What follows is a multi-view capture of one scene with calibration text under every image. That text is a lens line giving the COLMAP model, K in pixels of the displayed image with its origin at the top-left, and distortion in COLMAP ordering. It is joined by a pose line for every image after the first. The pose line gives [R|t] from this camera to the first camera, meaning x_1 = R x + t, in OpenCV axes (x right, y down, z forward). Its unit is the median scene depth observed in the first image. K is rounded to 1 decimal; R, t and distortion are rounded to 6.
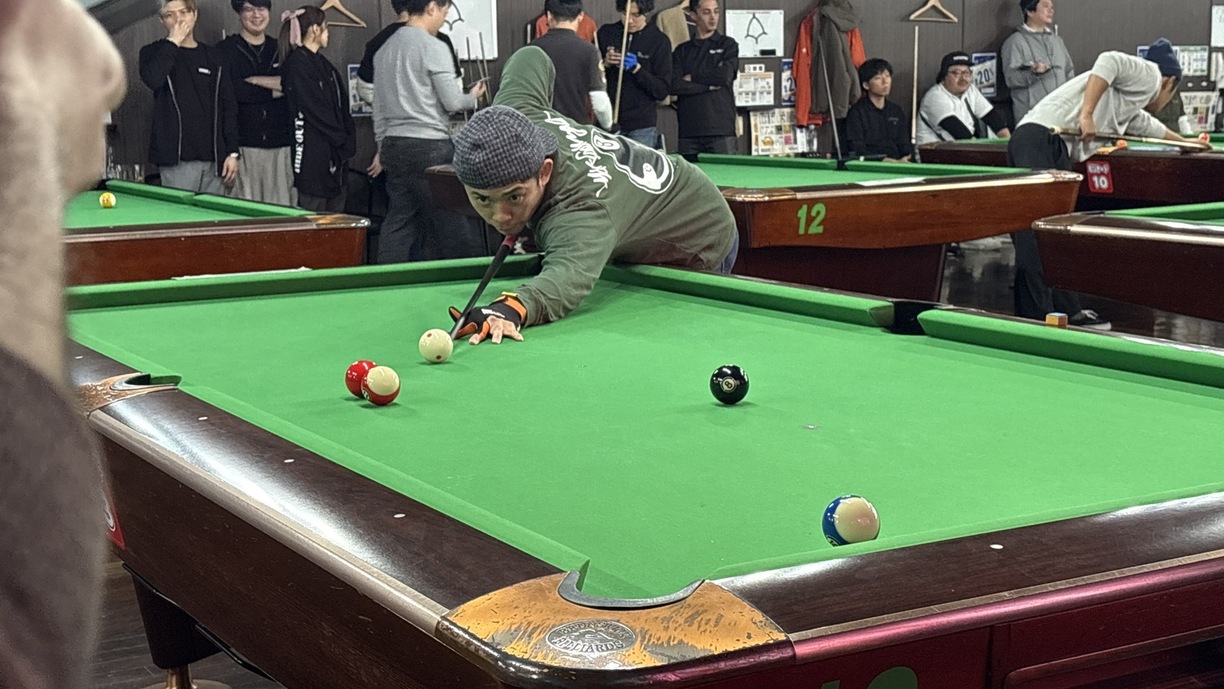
lens RADIAL K [[1788.7, 0, 612.0], [0, 1788.7, 344.5], [0, 0, 1]] dist [0.264571, -1.085779]
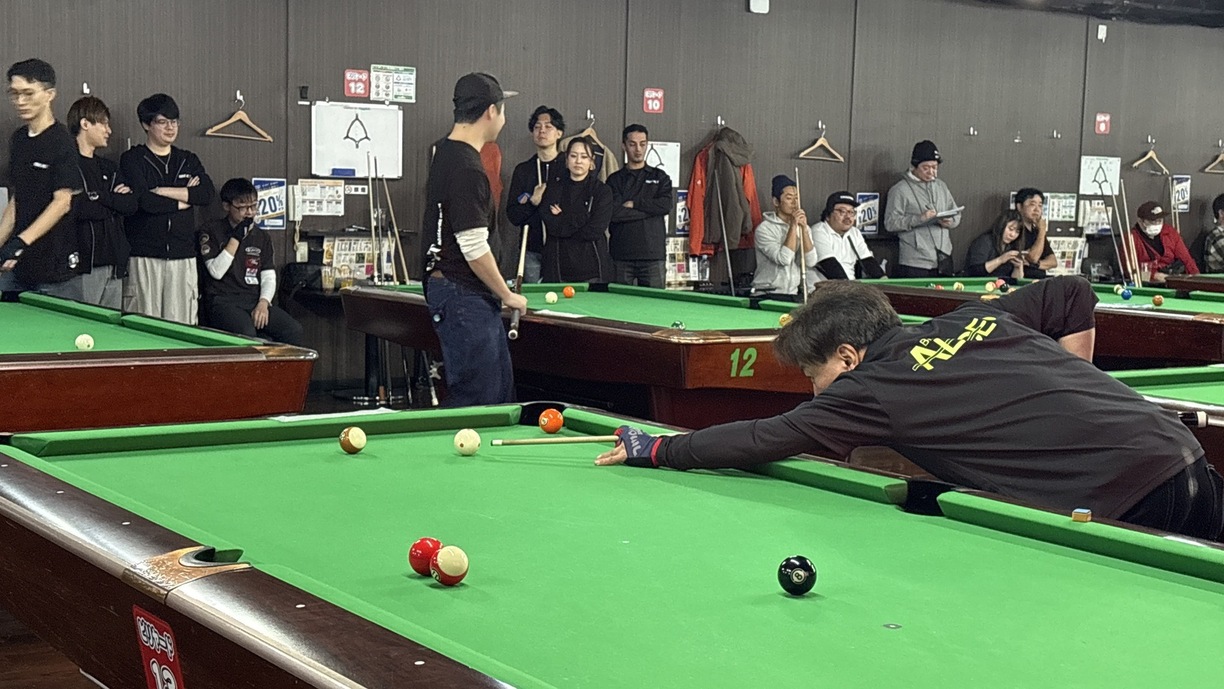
lens RADIAL K [[1788.7, 0, 612.0], [0, 1788.7, 344.5], [0, 0, 1]] dist [0.264571, -1.085779]
pose [[0.995313, 0.037880, 0.088974, -0.029668], [-0.032730, 0.997743, -0.058639, -0.009907], [-0.090994, 0.055452, 0.994306, -0.002599]]
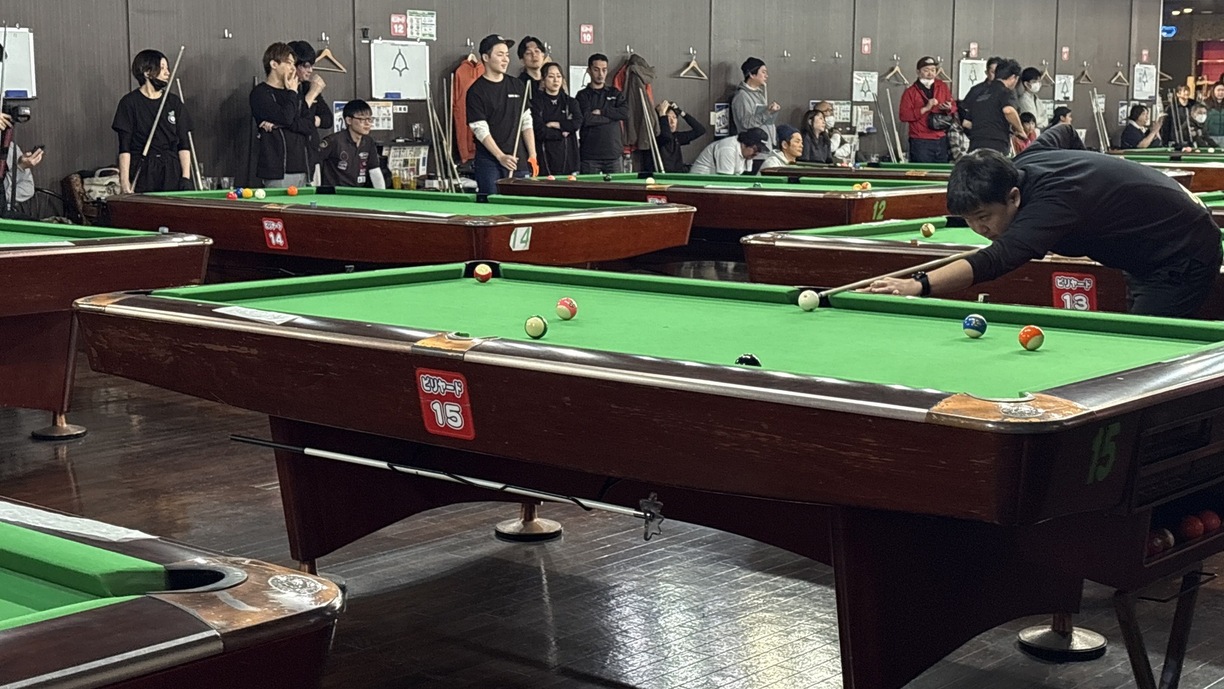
lens RADIAL K [[1788.7, 0, 612.0], [0, 1788.7, 344.5], [0, 0, 1]] dist [0.264571, -1.085779]
pose [[0.939218, -0.022350, 0.342592, -0.350922], [0.028016, 0.999540, -0.011597, 0.031957], [-0.342176, 0.020490, 0.939413, -0.226148]]
